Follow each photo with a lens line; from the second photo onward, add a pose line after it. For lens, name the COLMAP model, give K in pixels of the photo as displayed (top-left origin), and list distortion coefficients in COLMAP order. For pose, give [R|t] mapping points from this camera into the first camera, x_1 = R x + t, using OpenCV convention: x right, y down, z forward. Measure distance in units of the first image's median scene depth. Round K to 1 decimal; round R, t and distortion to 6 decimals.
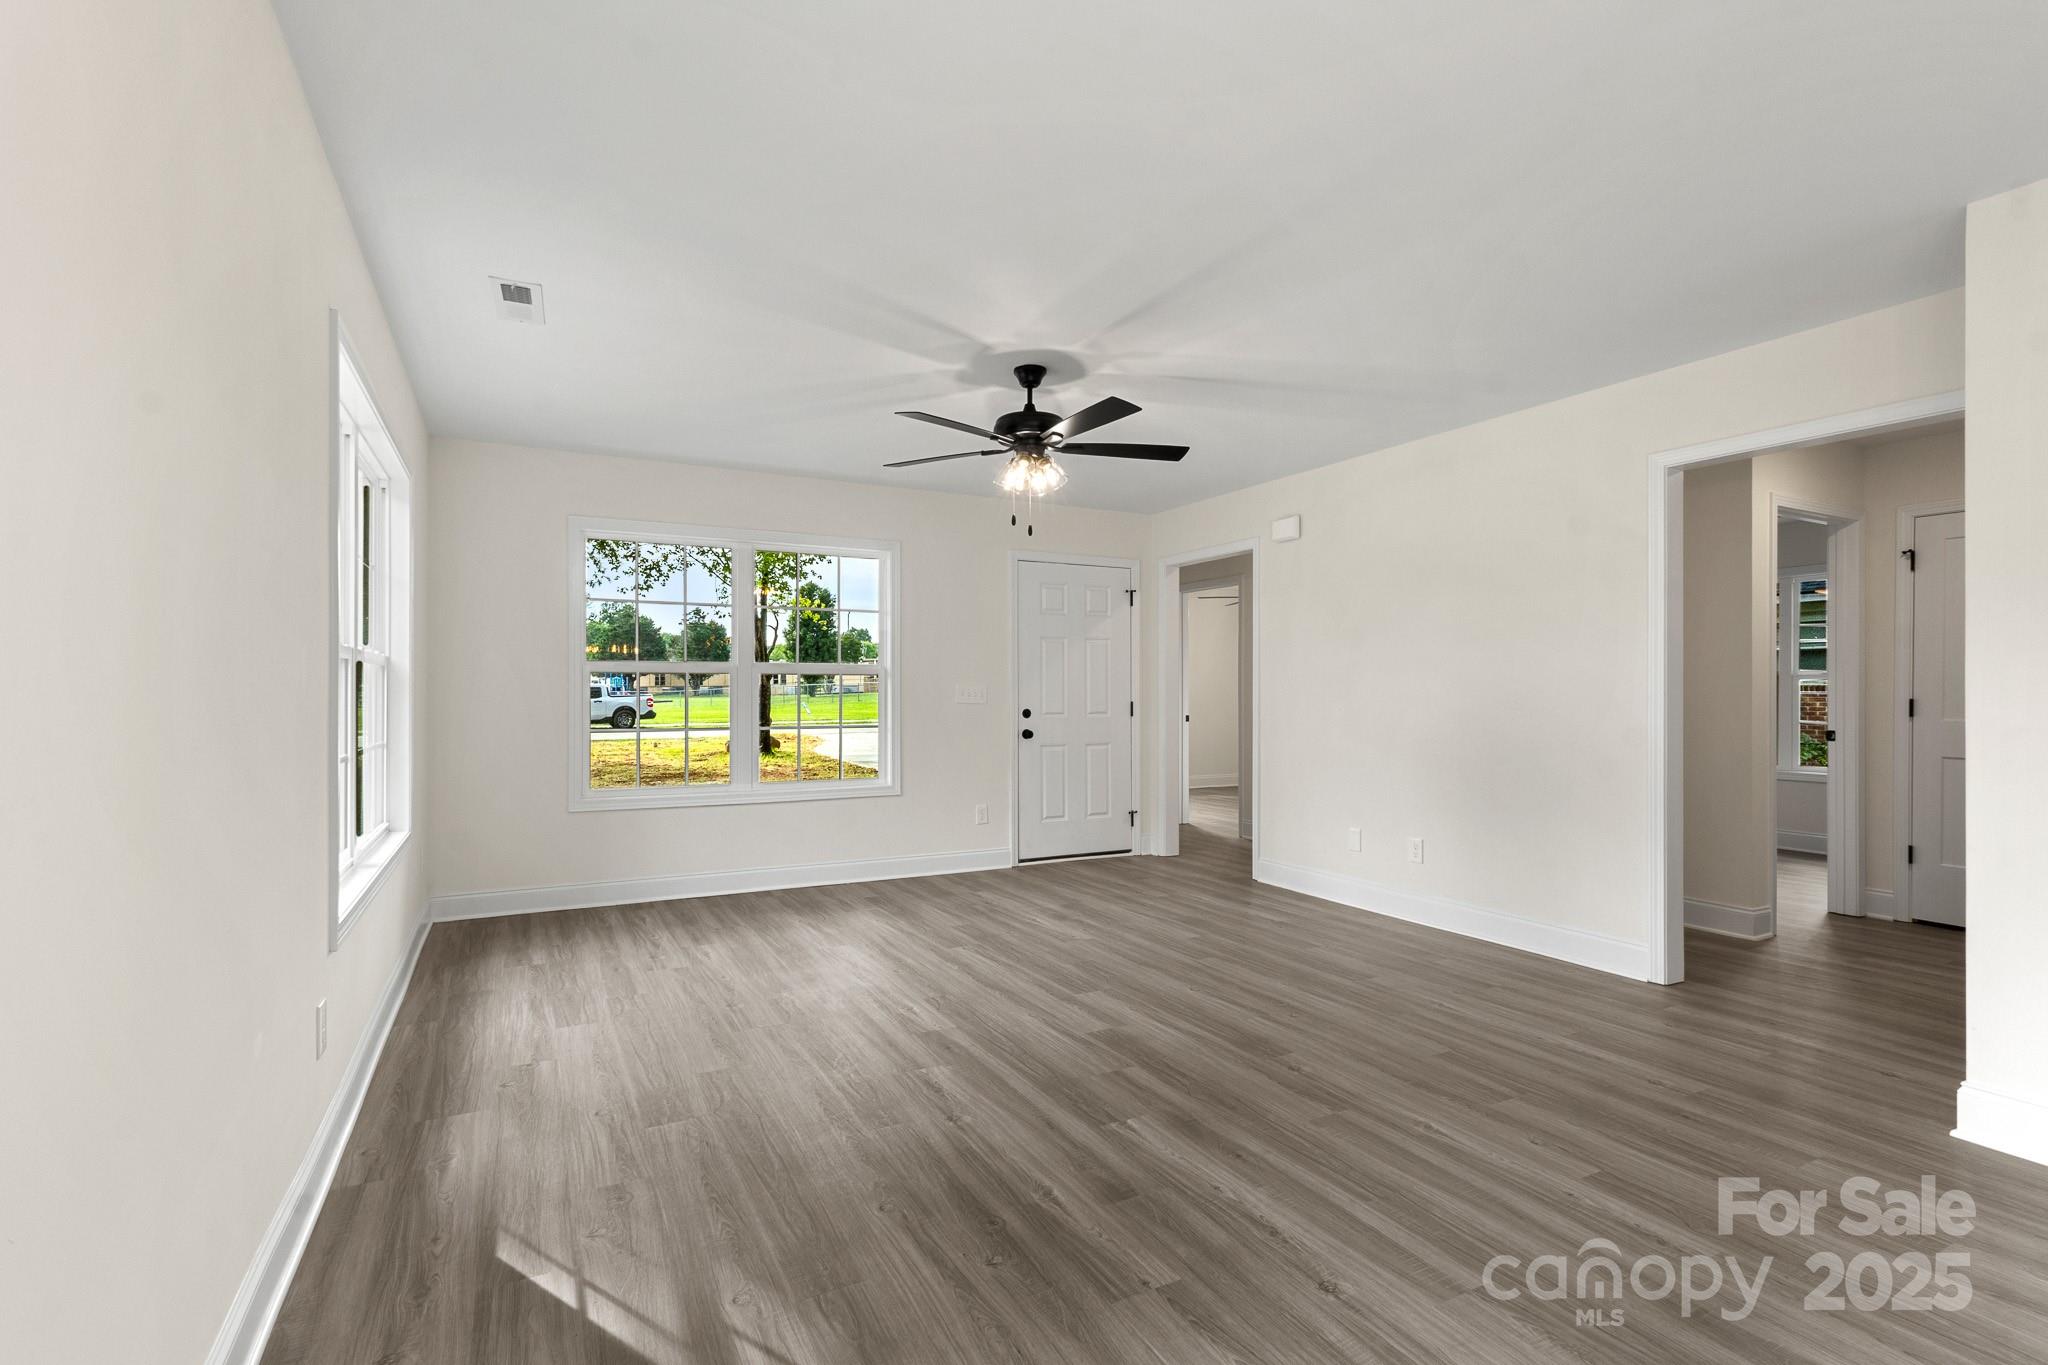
lens RADIAL K [[981.6, 0, 1021.0], [0, 981.6, 683.7], [0, 0, 1]] dist [0.000607, 0.000189]
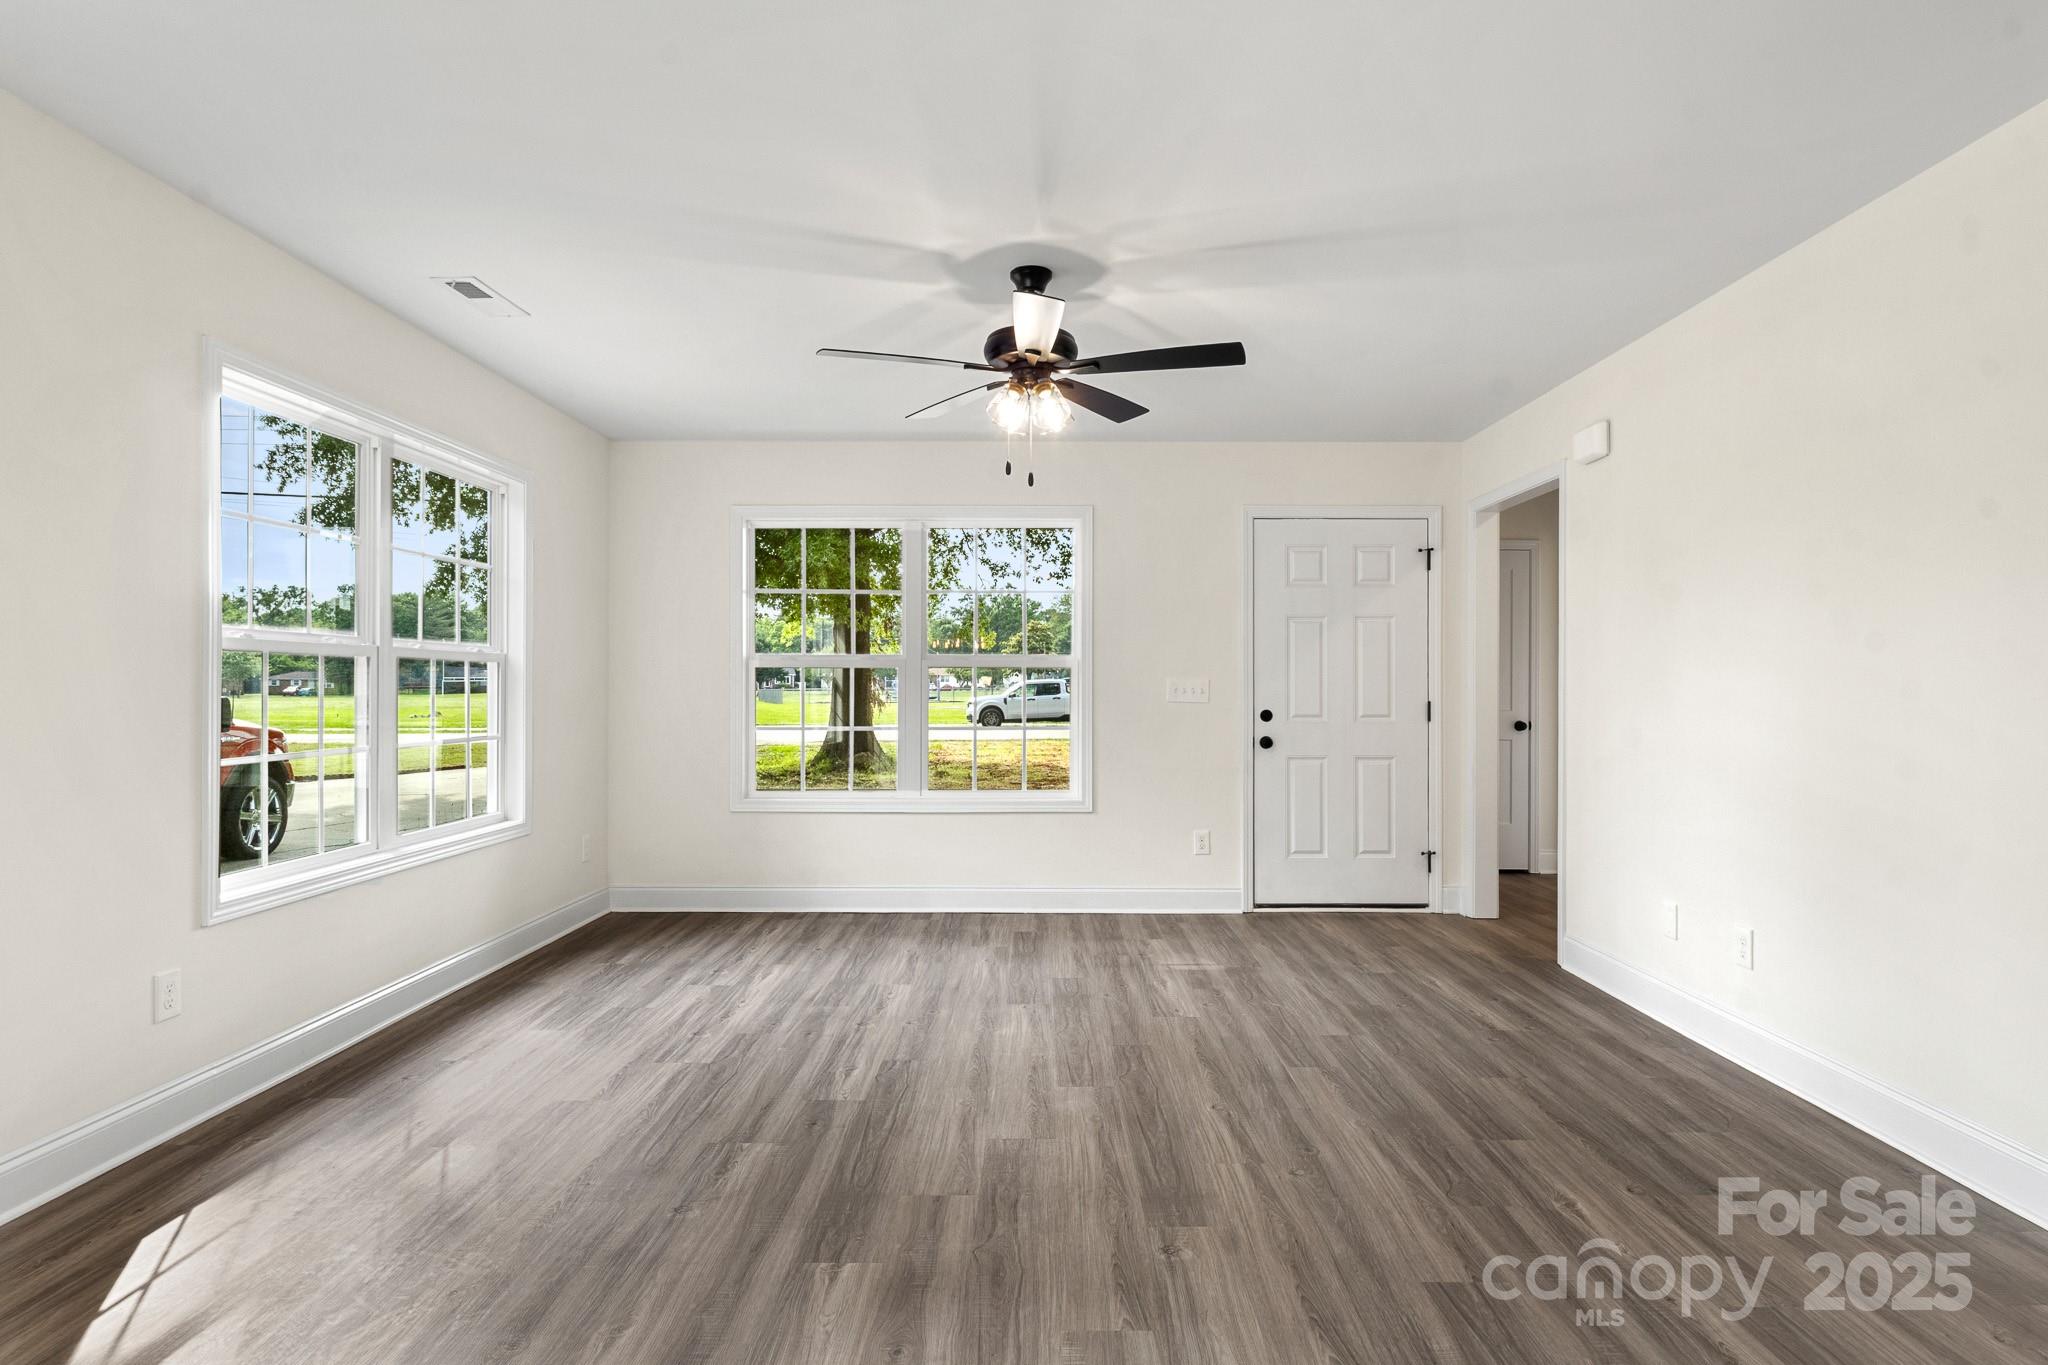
lens RADIAL K [[1123.0, 0, 1026.8], [0, 1123.0, 678.1], [0, 0, 1]] dist [0.000116, -0.003211]
pose [[0.877987, -0.003941, -0.478668, 0.416739], [0.003400, 0.999992, -0.001998, 0.002873], [0.478672, 0.000126, 0.877994, 0.209879]]
